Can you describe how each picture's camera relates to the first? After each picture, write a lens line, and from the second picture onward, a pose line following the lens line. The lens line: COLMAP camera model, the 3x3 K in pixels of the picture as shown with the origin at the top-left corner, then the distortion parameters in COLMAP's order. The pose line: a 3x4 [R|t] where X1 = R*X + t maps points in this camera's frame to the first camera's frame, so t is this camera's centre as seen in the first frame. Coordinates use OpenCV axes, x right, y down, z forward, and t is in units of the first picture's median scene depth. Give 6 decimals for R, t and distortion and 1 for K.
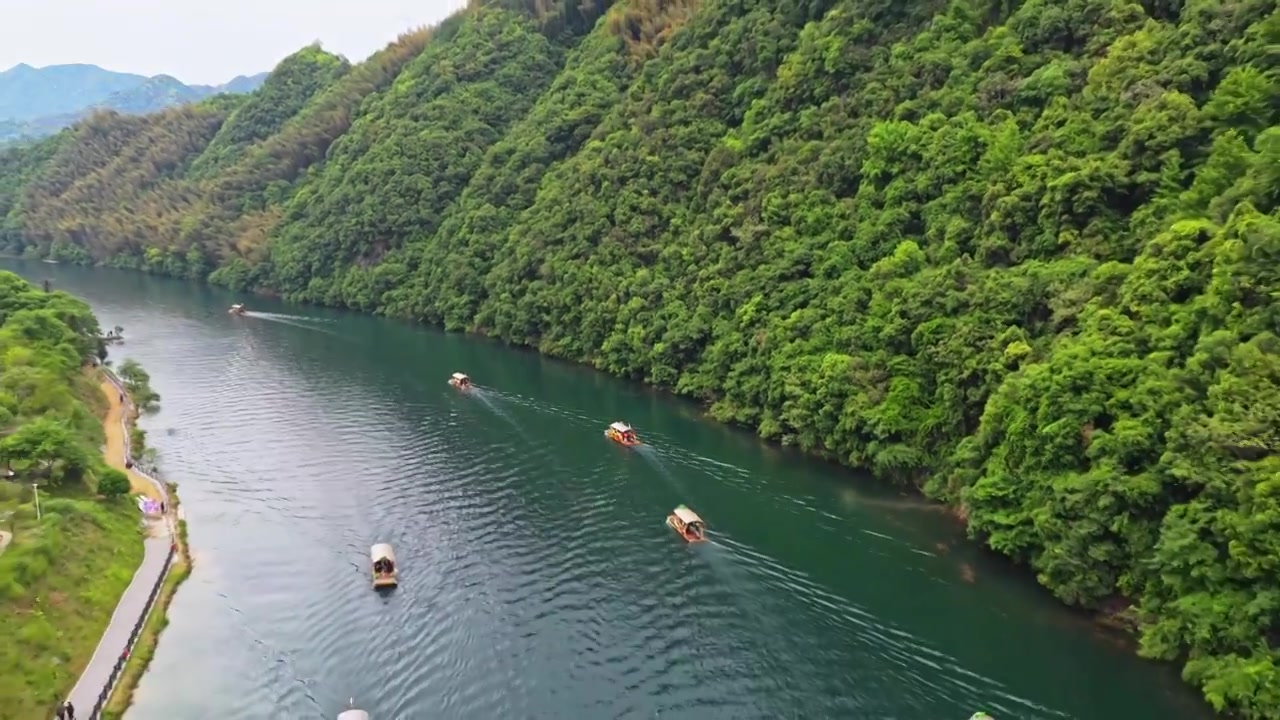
lens RADIAL K [[1089.2, 0, 642.8], [0, 1089.2, 369.5], [0, 0, 1]] dist [-0.013152, 0.041659]
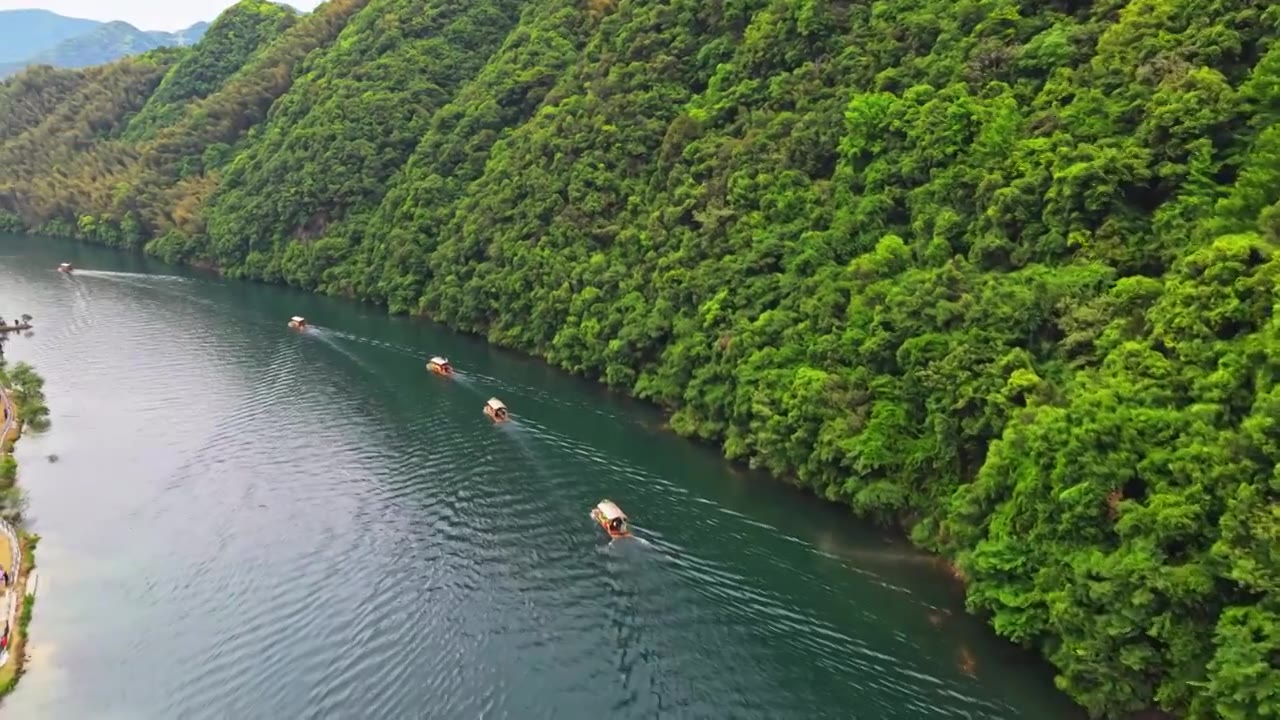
lens RADIAL K [[1092.3, 0, 640.0], [0, 1092.3, 360.0], [0, 0, 1]] dist [-0.012030, 0.043030]
pose [[0.999765, -0.009925, 0.019270, 0.020561], [0.009161, 0.999183, 0.039368, -0.048058], [-0.019645, -0.039182, 0.999039, 0.108143]]
